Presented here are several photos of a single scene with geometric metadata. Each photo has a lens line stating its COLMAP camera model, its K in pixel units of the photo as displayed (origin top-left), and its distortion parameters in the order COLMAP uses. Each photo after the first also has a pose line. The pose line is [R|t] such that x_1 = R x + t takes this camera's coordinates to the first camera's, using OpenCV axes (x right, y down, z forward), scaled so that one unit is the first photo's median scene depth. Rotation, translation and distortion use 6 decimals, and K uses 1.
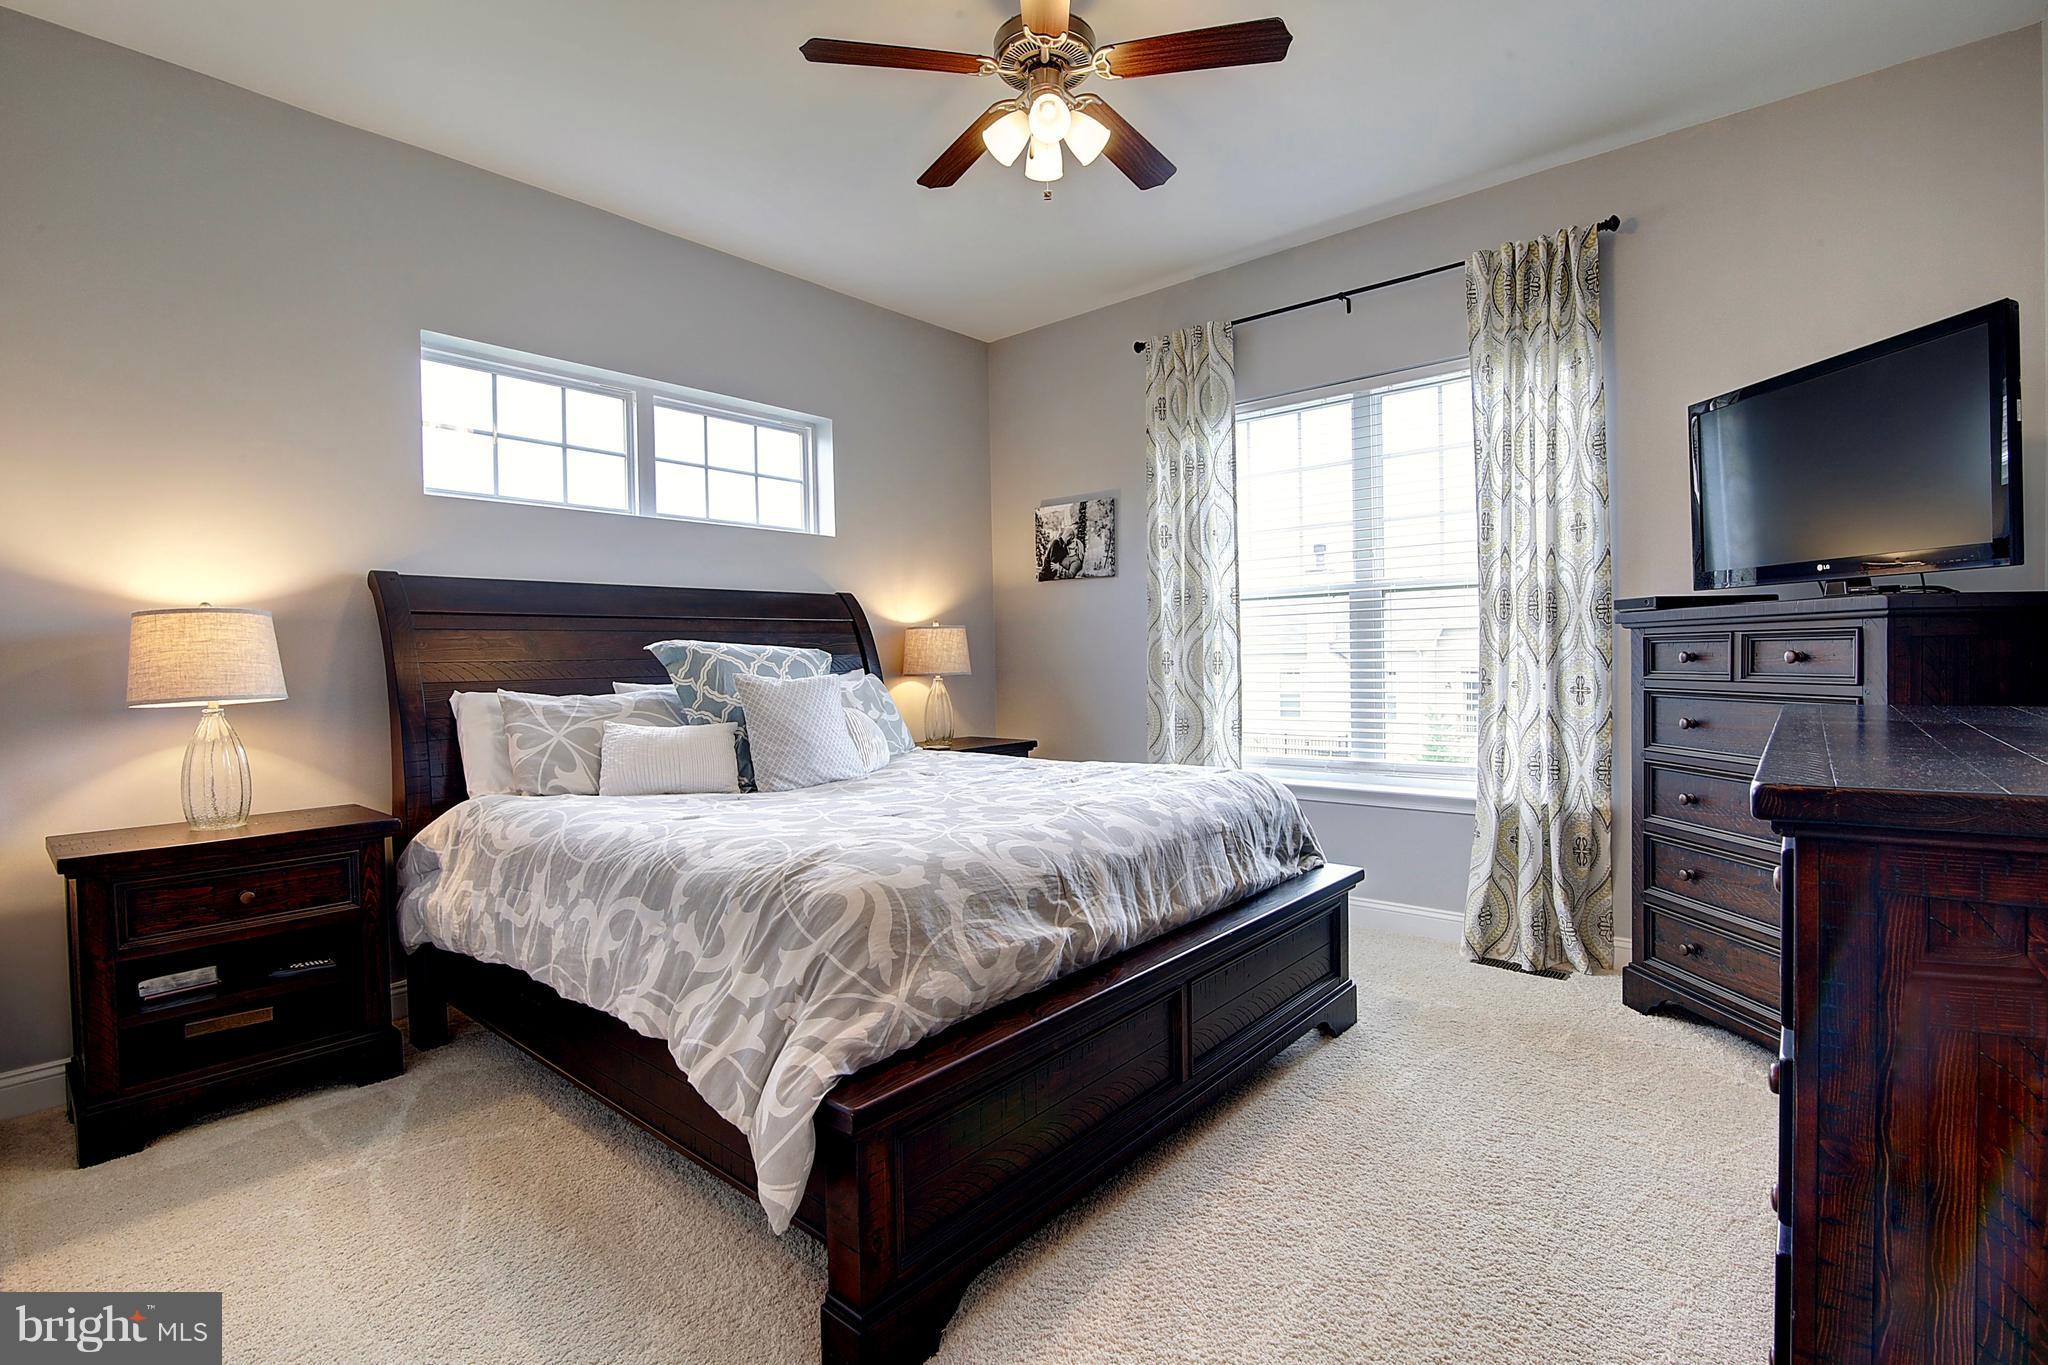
lens RADIAL K [[940.4, 0, 1024.4], [0, 940.4, 669.4], [0, 0, 1]] dist [-0.022185, 0.001705]
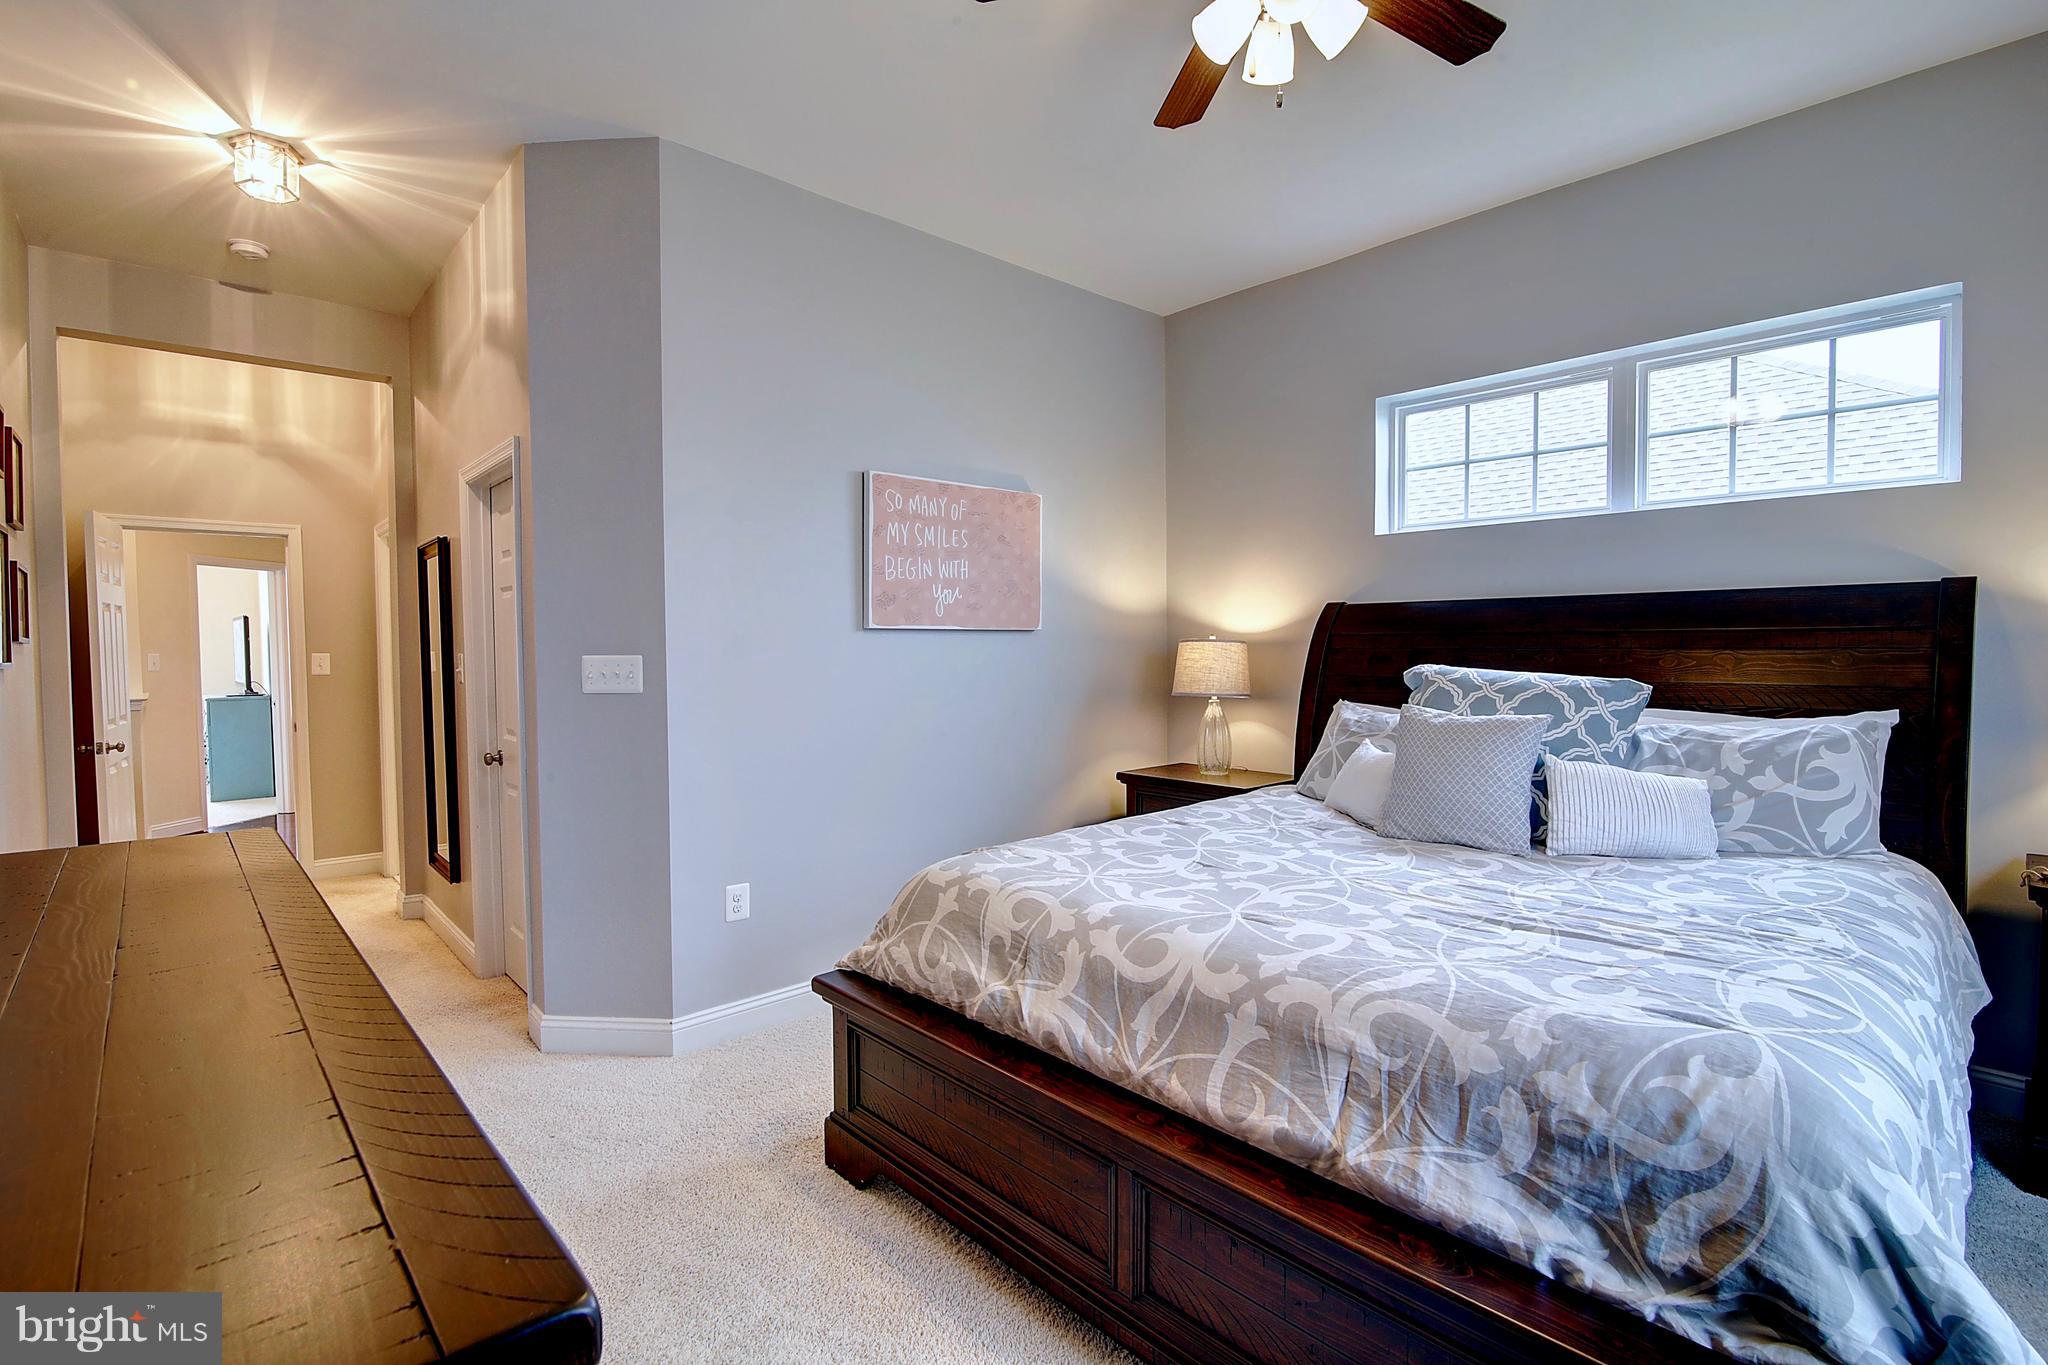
lens RADIAL K [[940.4, 0, 1025.0], [0, 940.4, 691.2], [0, 0, 1]] dist [-0.022185, 0.001705]
pose [[-0.103215, 0.057281, -0.993008, 0.535118], [-0.002053, 0.998326, 0.057801, -0.051489], [0.994657, 0.008005, -0.102924, 0.589913]]
